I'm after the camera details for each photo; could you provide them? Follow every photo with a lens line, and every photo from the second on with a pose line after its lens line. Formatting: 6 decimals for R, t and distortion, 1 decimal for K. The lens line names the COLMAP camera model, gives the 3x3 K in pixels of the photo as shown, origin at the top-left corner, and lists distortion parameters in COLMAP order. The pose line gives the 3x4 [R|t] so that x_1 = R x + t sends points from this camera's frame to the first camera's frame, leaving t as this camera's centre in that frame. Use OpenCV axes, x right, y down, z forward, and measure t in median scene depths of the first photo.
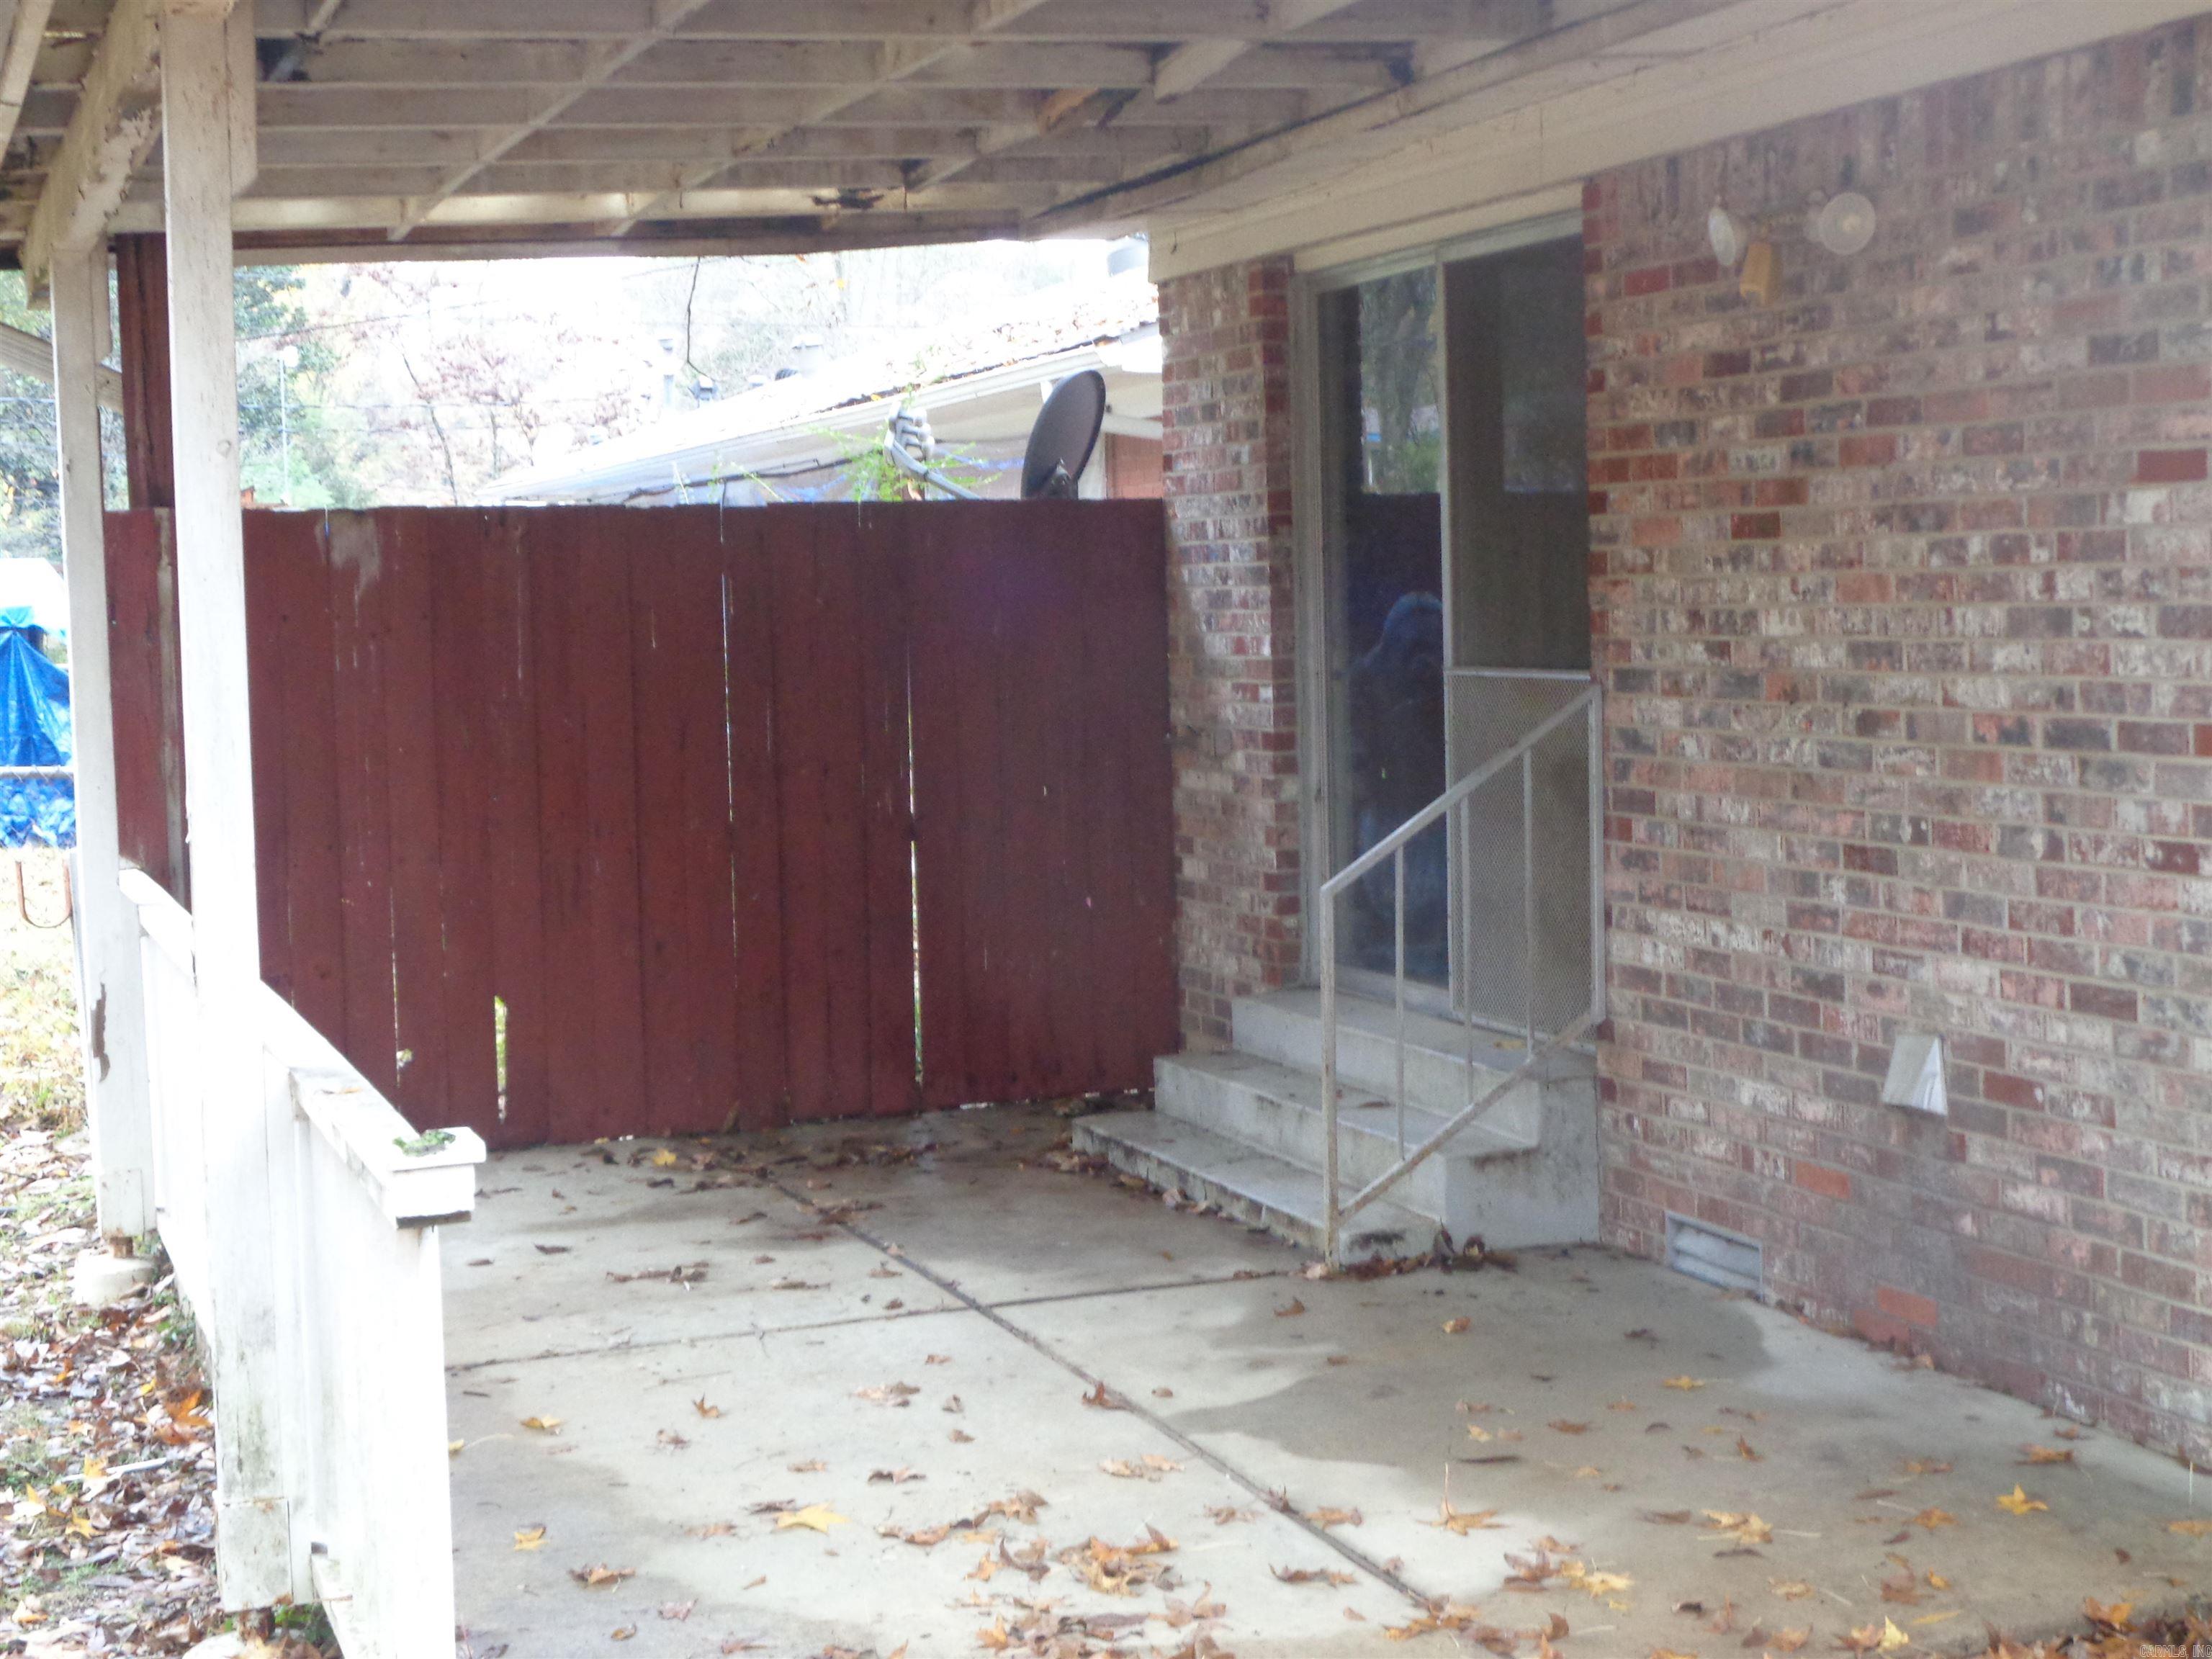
lens RADIAL K [[3291.6, 0, 1106.4], [0, 3291.6, 834.8], [0, 0, 1]] dist [-0.022743, 0.000000]
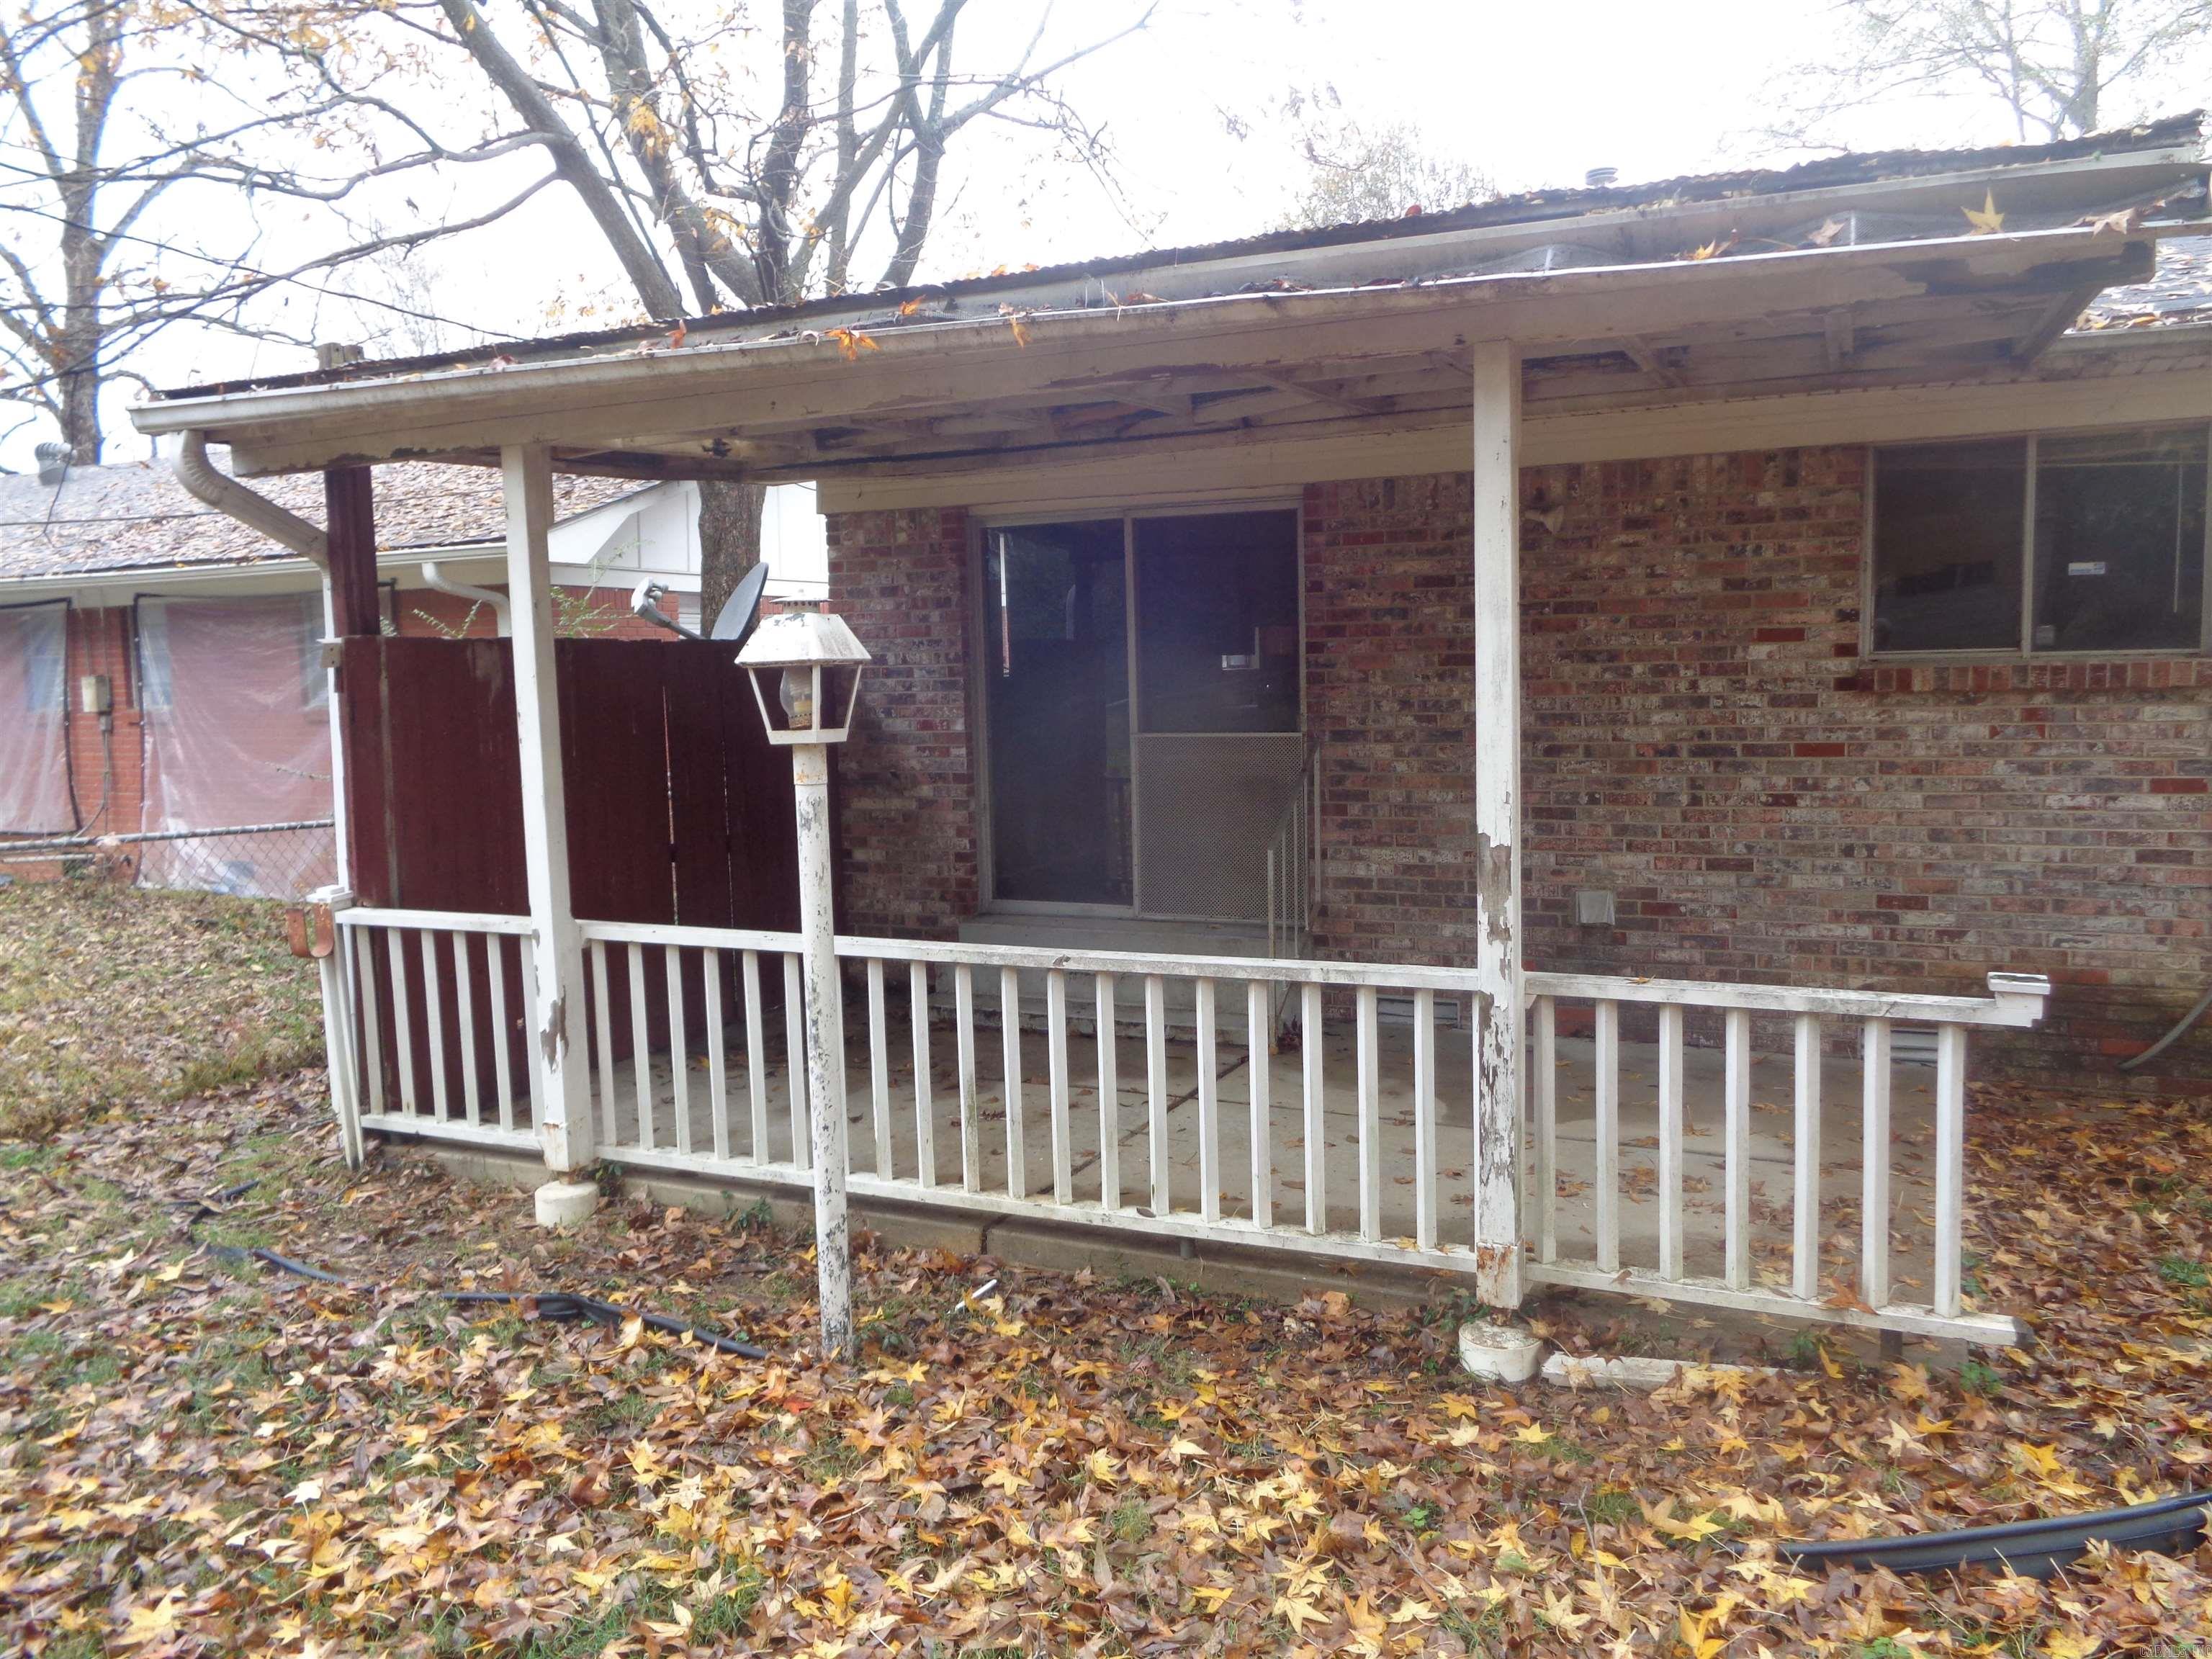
lens RADIAL K [[1667.6, 0, 1105.9], [0, 1667.6, 821.5], [0, 0, 1]] dist [-0.012586, 0.023219]
pose [[0.698094, -0.056415, 0.713780, -0.813840], [0.058939, 0.998036, 0.021238, -0.029802], [-0.713576, 0.027244, 0.700048, 0.470693]]
